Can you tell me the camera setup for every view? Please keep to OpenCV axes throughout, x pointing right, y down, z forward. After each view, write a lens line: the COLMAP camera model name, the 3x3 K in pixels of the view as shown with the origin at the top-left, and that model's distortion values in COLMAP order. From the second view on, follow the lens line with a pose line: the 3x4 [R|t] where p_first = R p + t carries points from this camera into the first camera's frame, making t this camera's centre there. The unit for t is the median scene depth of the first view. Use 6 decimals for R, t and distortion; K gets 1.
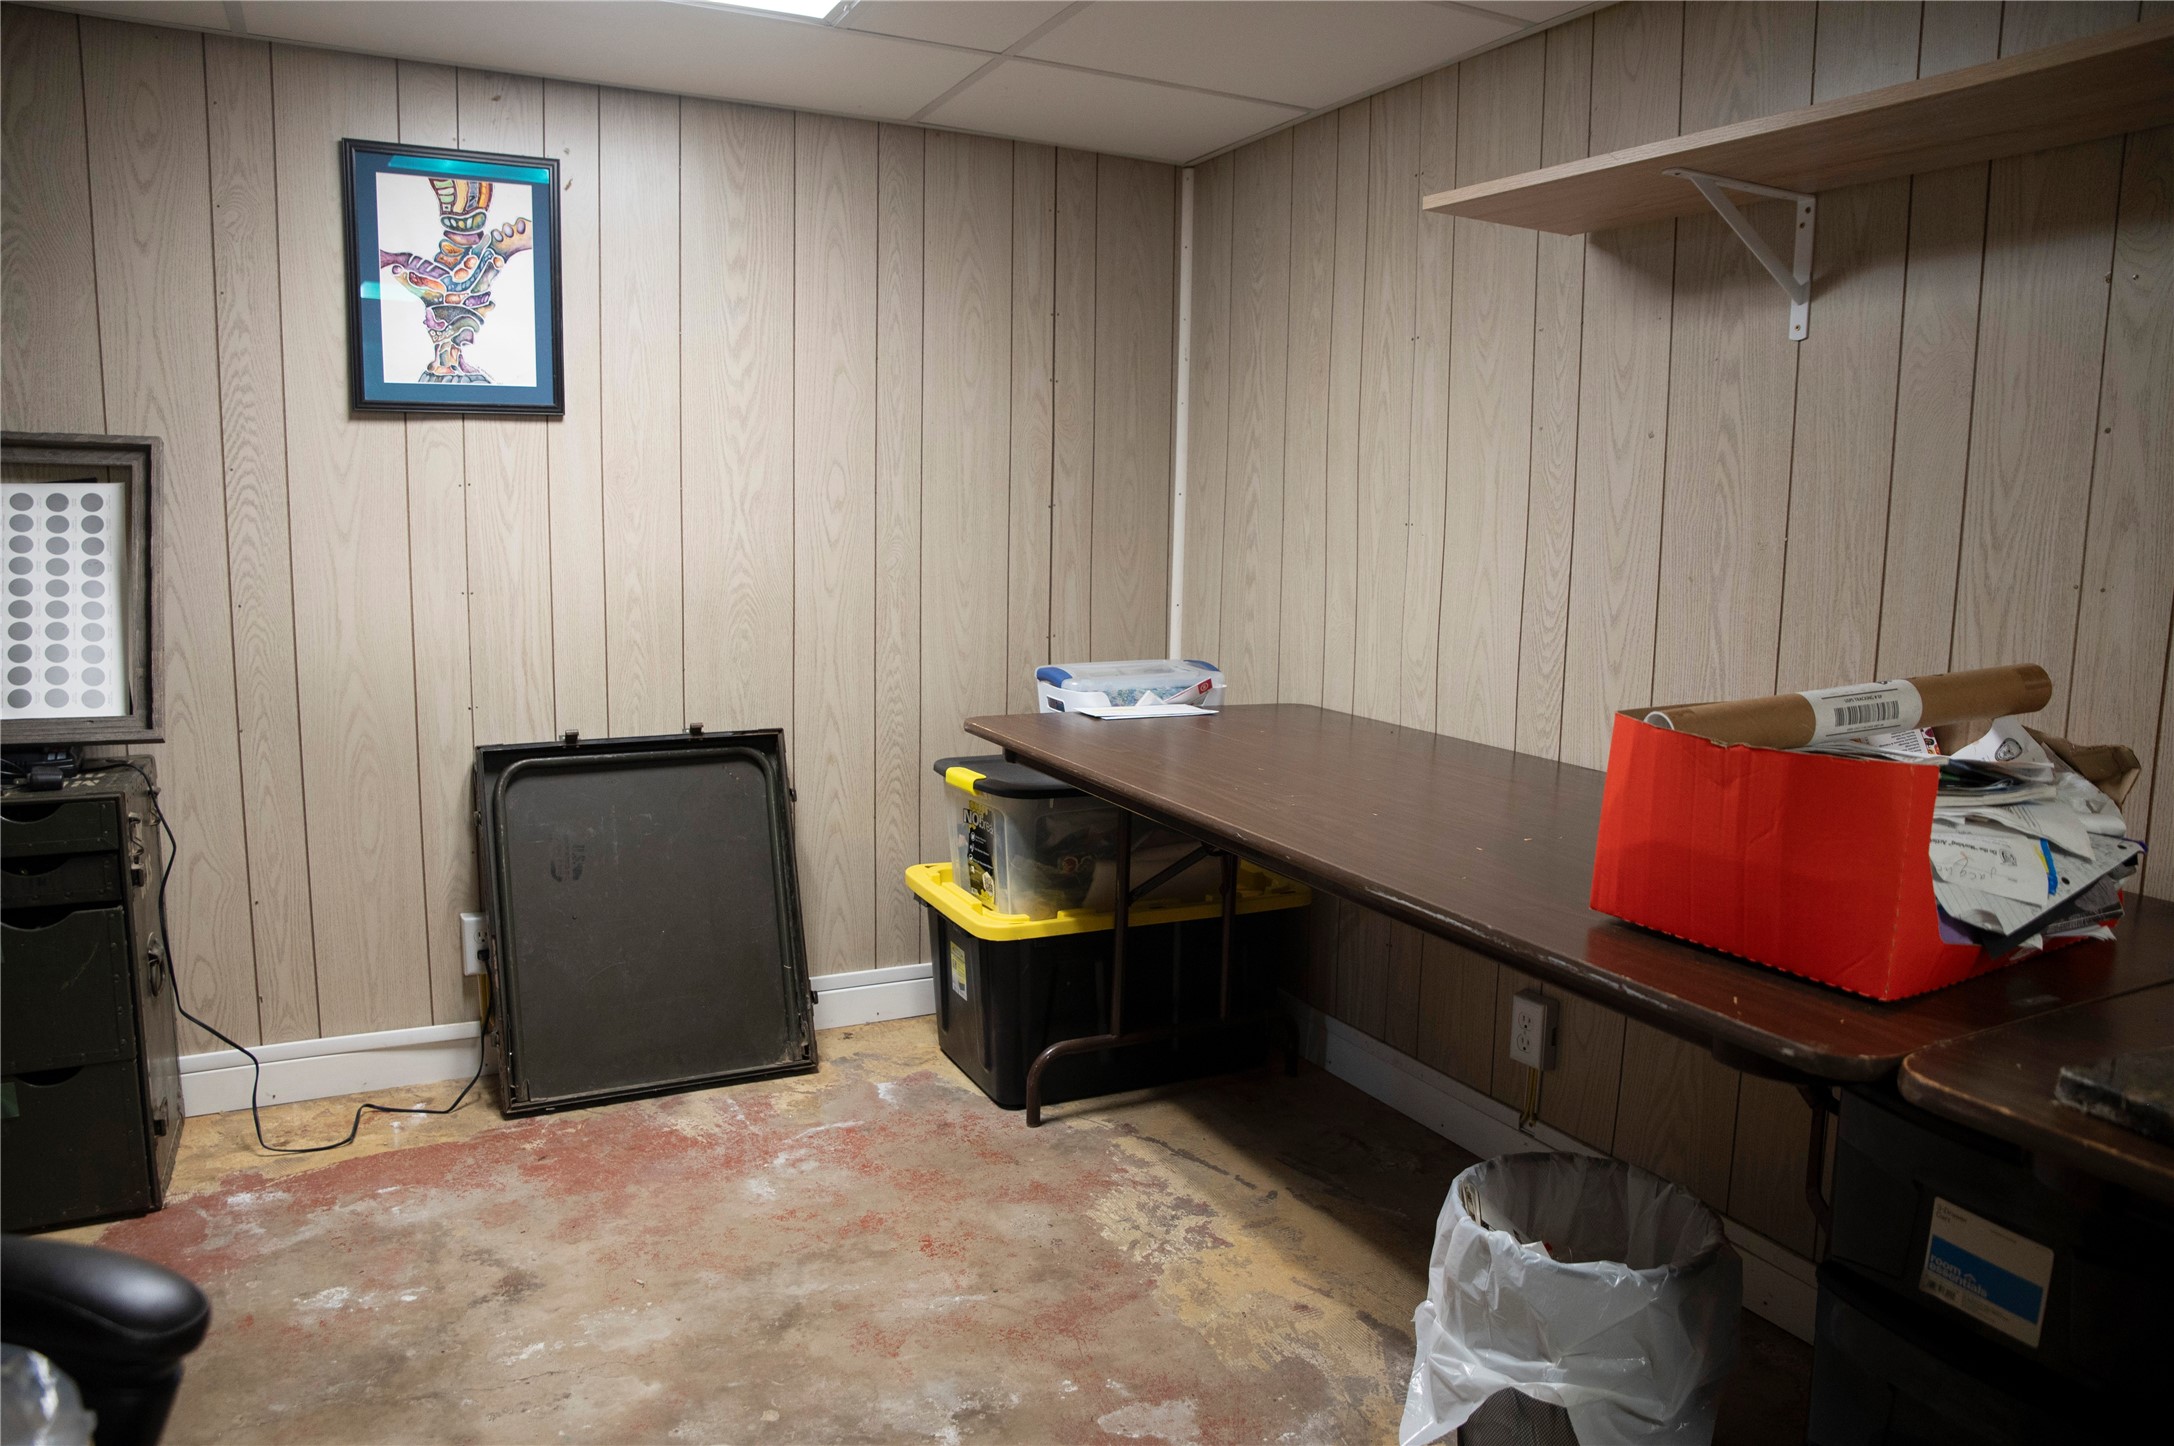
lens RADIAL K [[1476.1, 0, 1085.0], [0, 1476.1, 733.6], [0, 0, 1]] dist [-0.132202, 0.091579]
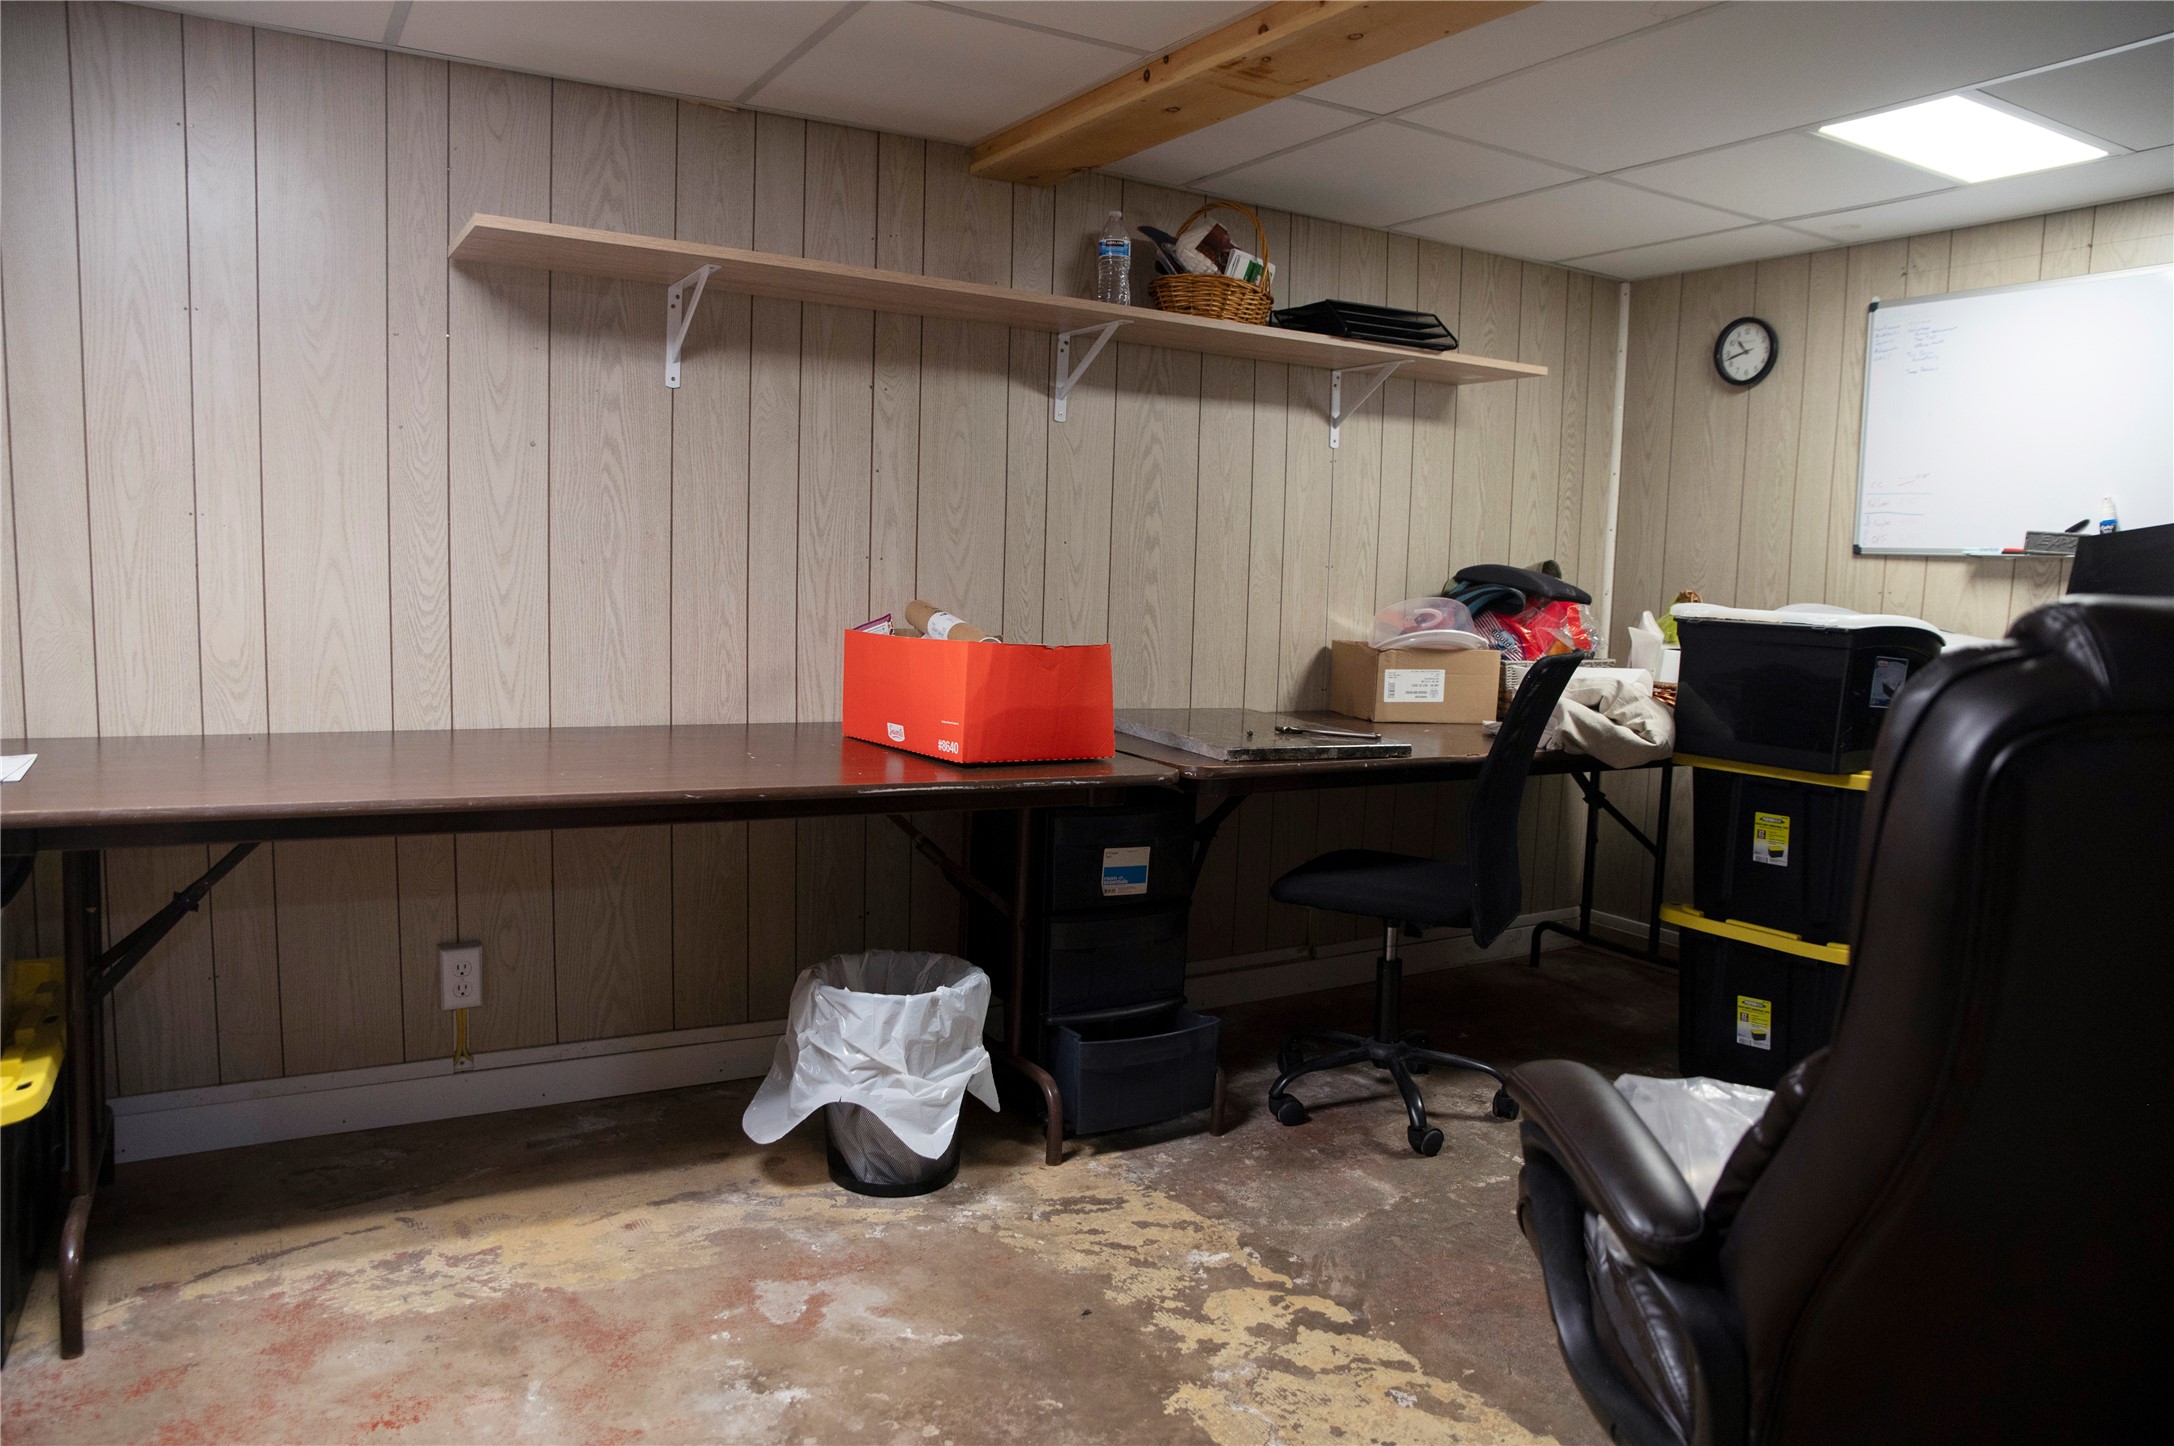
lens RADIAL K [[1476.1, 0, 1085.0], [0, 1476.1, 733.6], [0, 0, 1]] dist [-0.132202, 0.091579]
pose [[-0.066183, -0.139517, 0.988005, -0.911957], [0.111564, 0.982933, 0.146274, -0.097984], [-0.991551, 0.119907, -0.049488, 0.659670]]
